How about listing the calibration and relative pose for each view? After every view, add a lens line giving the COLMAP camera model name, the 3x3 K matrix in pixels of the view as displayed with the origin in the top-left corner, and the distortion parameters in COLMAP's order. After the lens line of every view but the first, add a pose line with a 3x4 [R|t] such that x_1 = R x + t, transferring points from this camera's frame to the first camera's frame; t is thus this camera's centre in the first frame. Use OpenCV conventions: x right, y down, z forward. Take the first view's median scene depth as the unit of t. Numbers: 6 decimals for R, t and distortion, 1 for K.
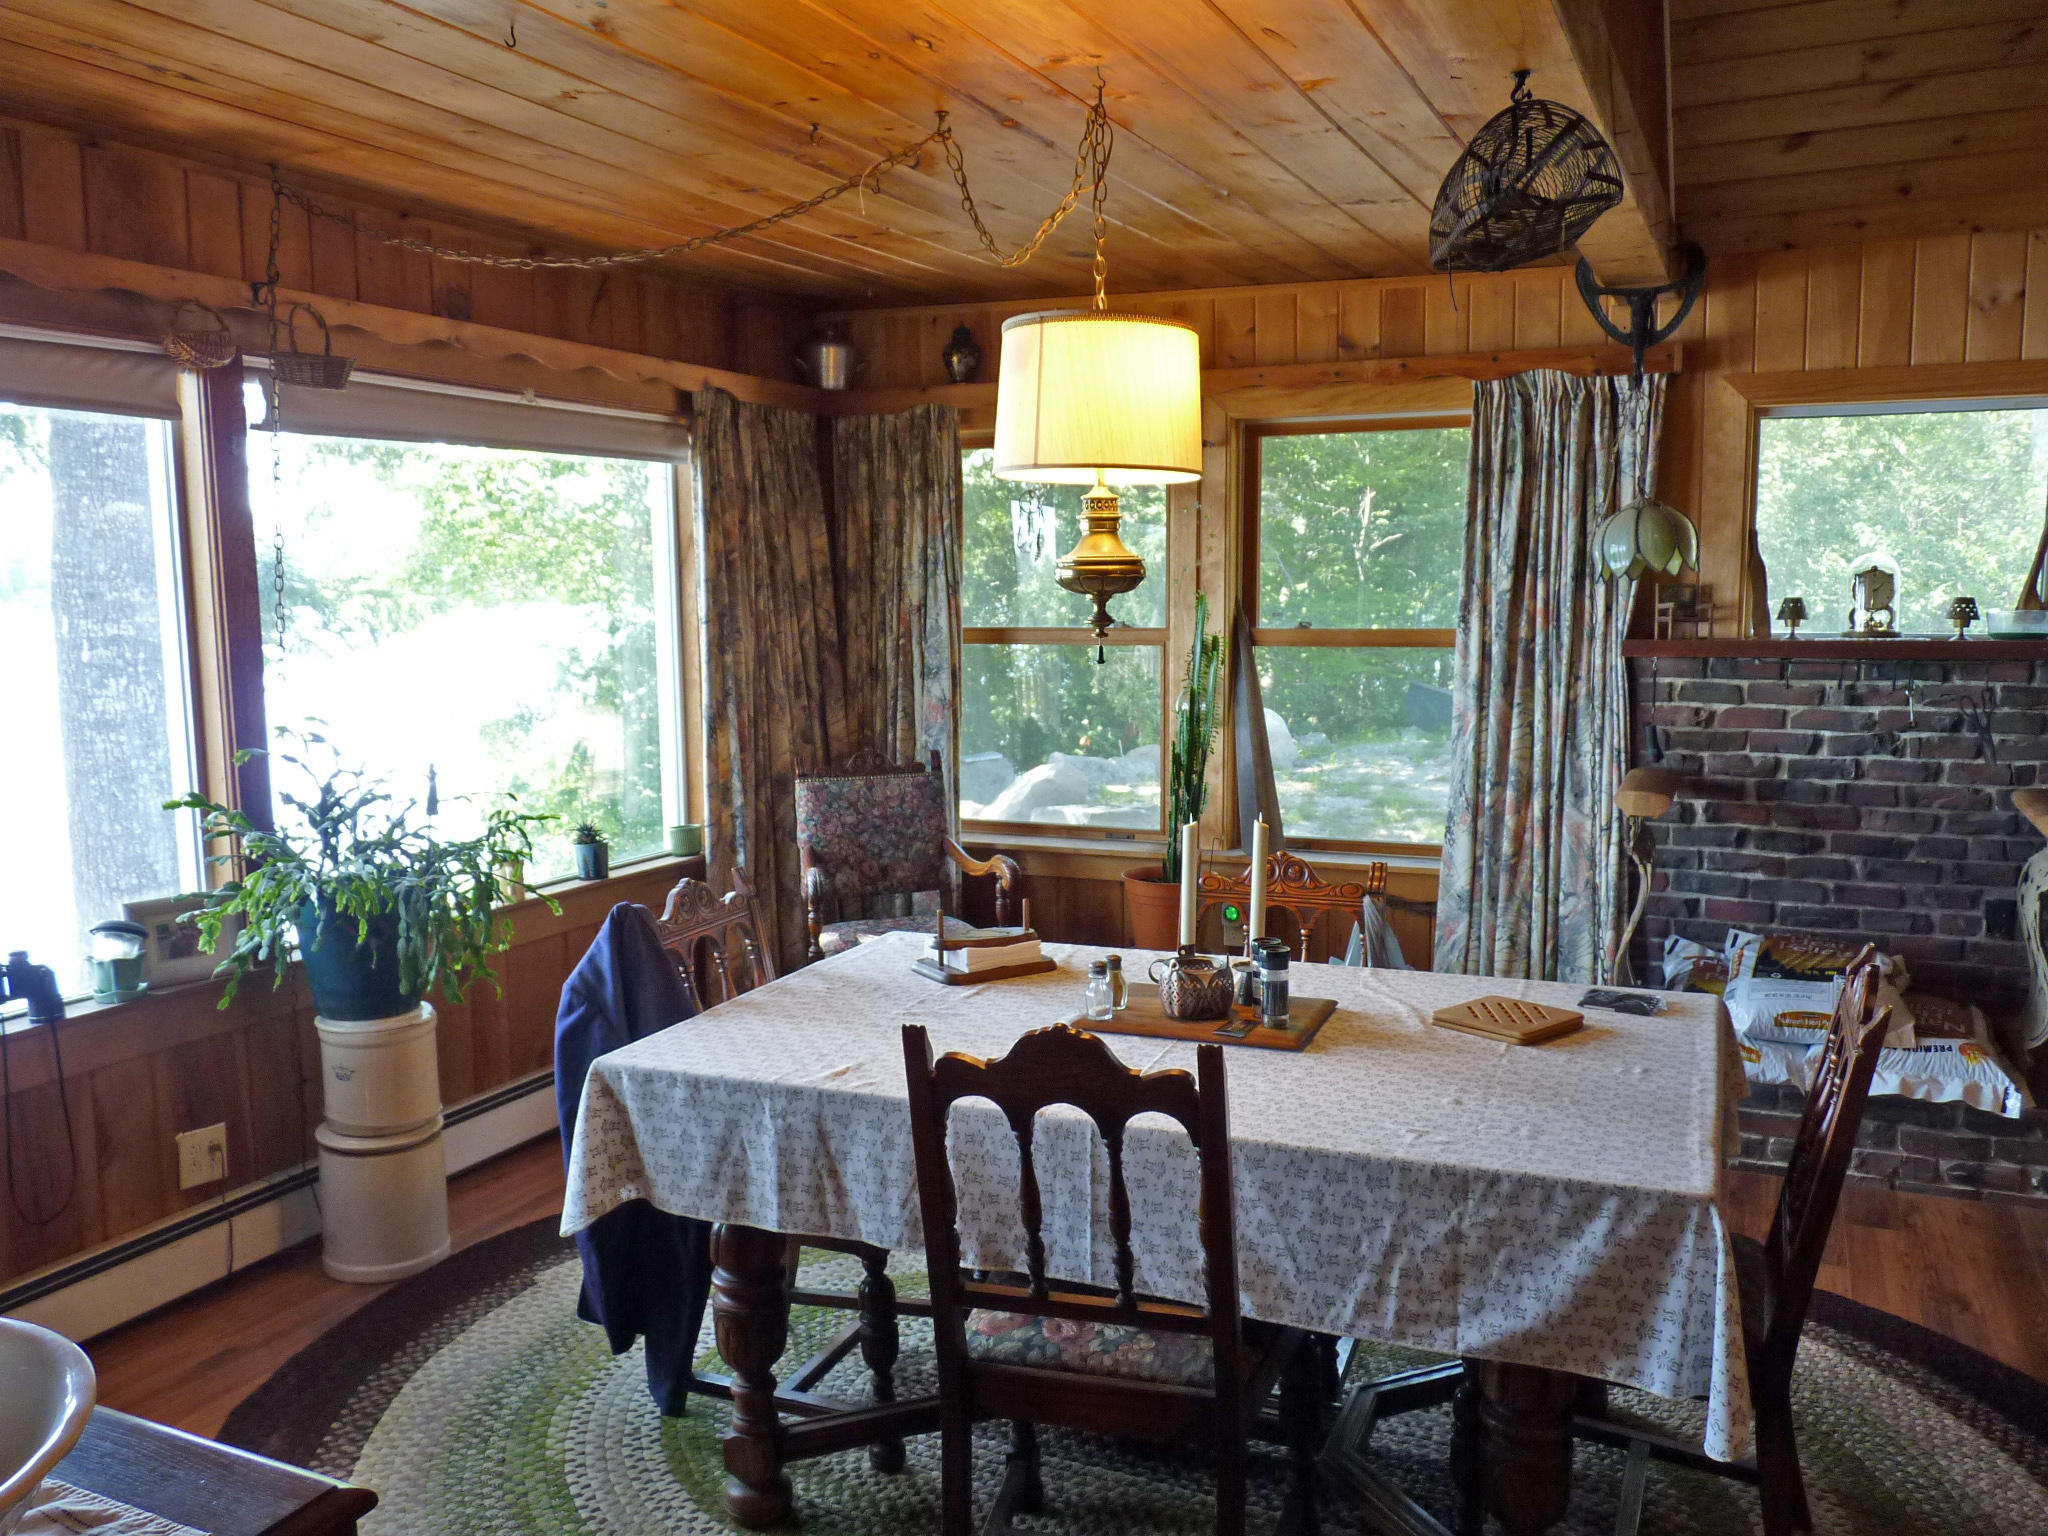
lens RADIAL K [[1635.5, 0, 1025.0], [0, 1635.5, 791.5], [0, 0, 1]] dist [-0.021633, 0.004564]
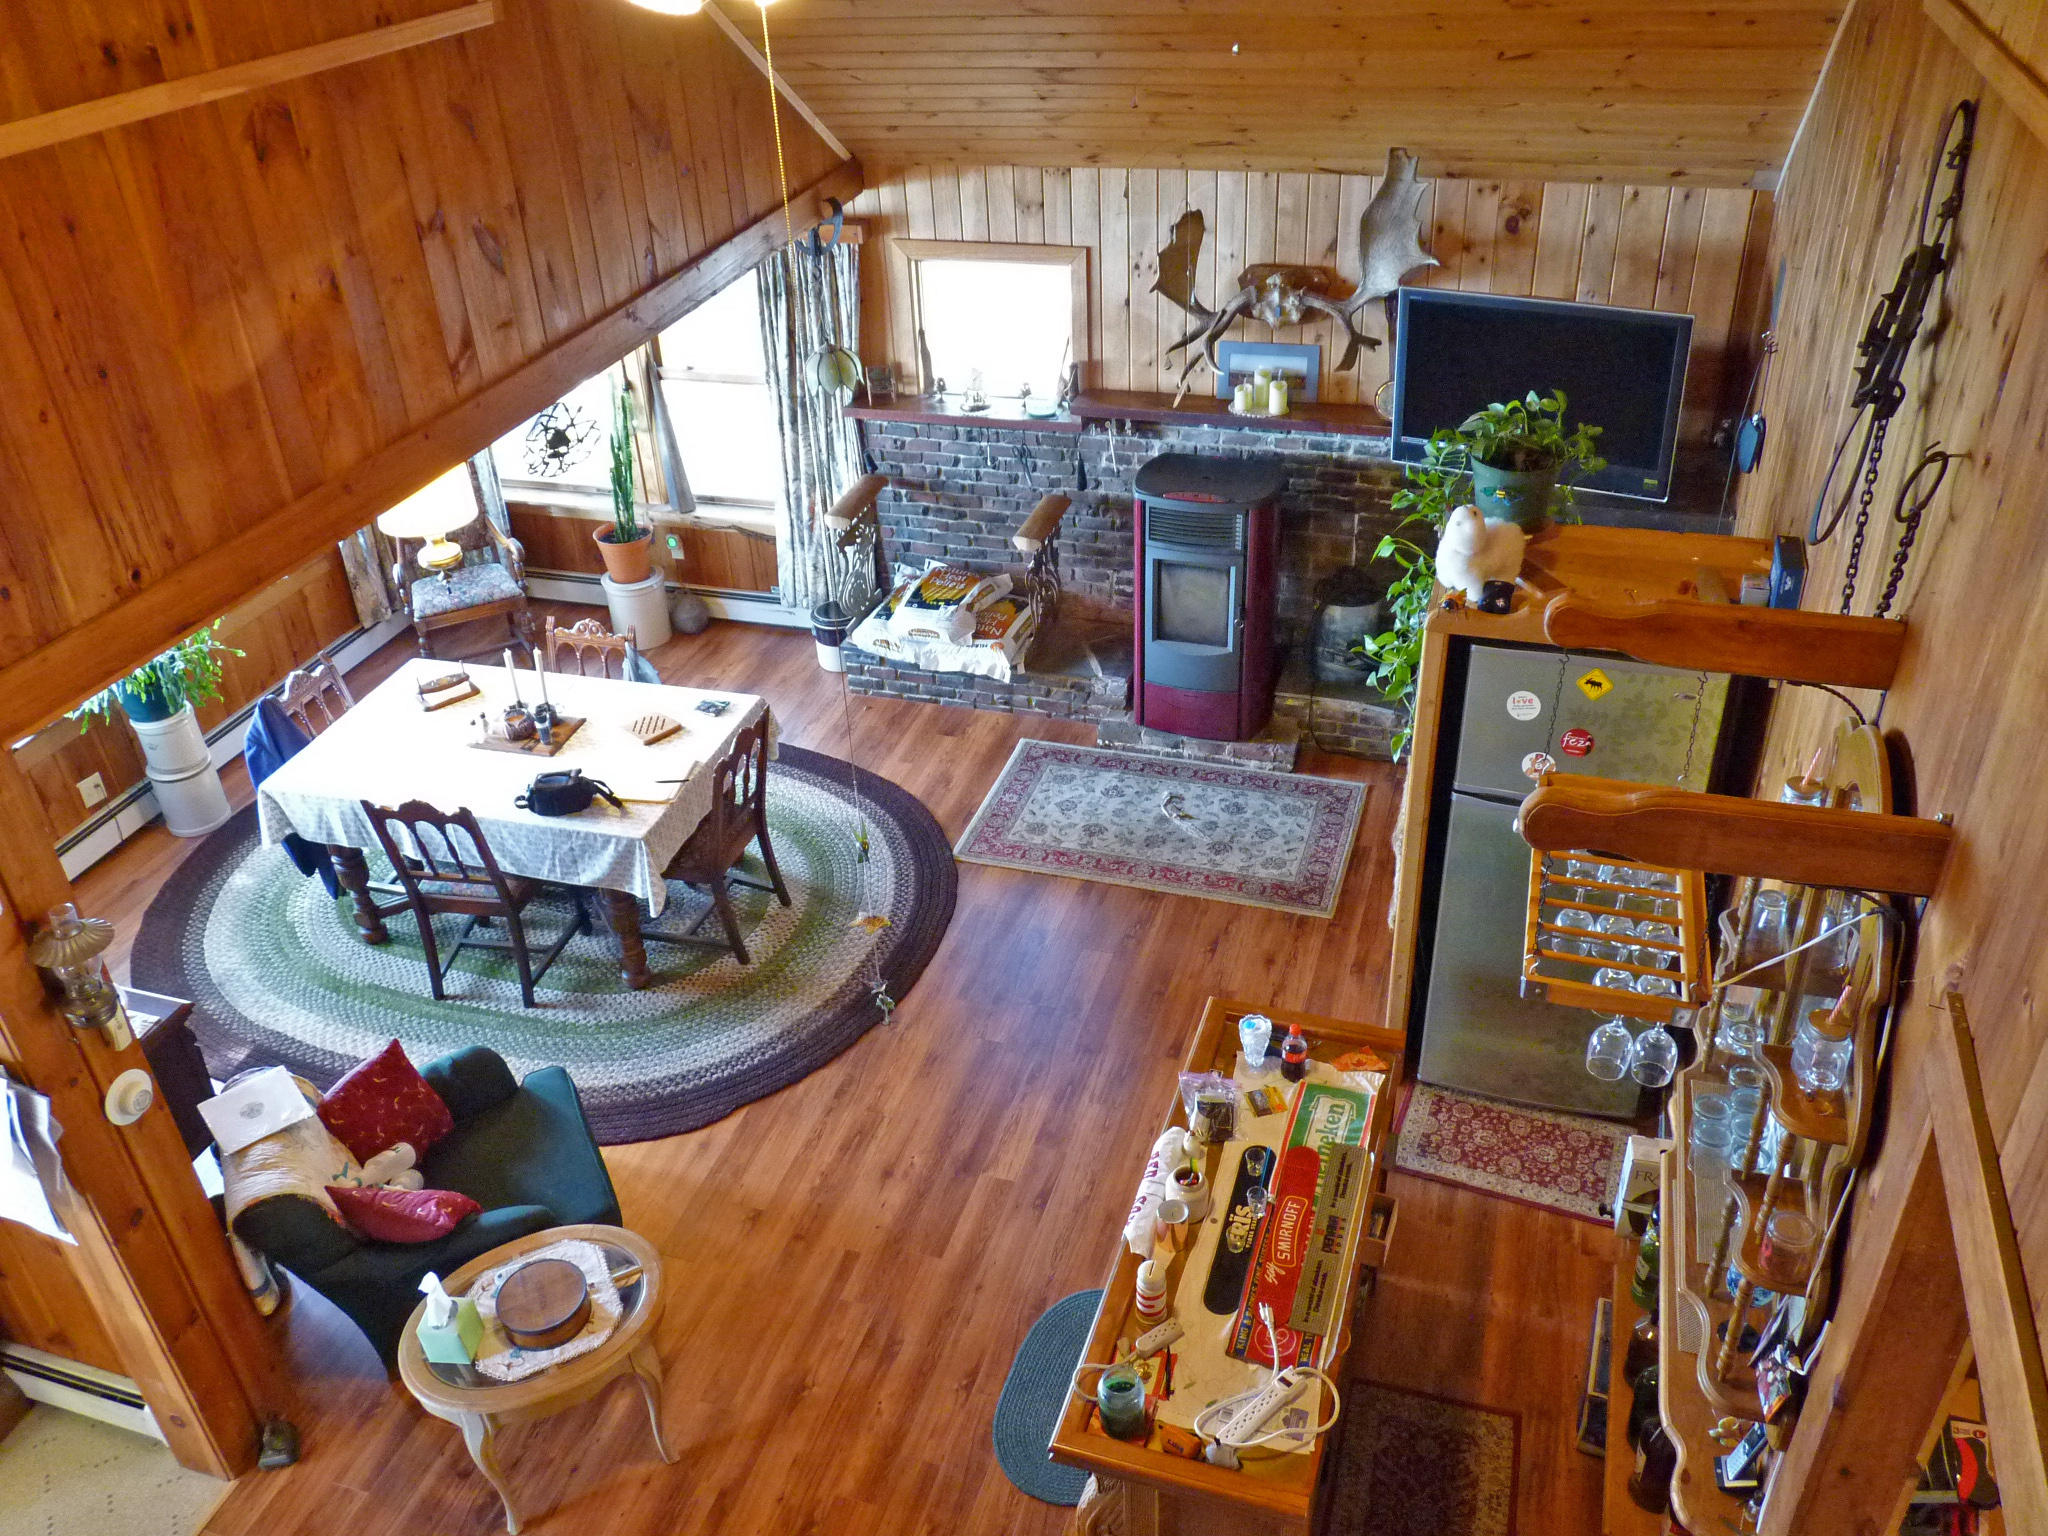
lens RADIAL K [[1635.5, 0, 1025.0], [0, 1635.5, 791.5], [0, 0, 1]] dist [-0.021633, 0.004564]
pose [[0.992958, -0.091400, 0.075370, 0.398868], [0.049295, 0.897286, 0.438688, -0.487200], [-0.107724, -0.431884, 0.895473, -0.755553]]
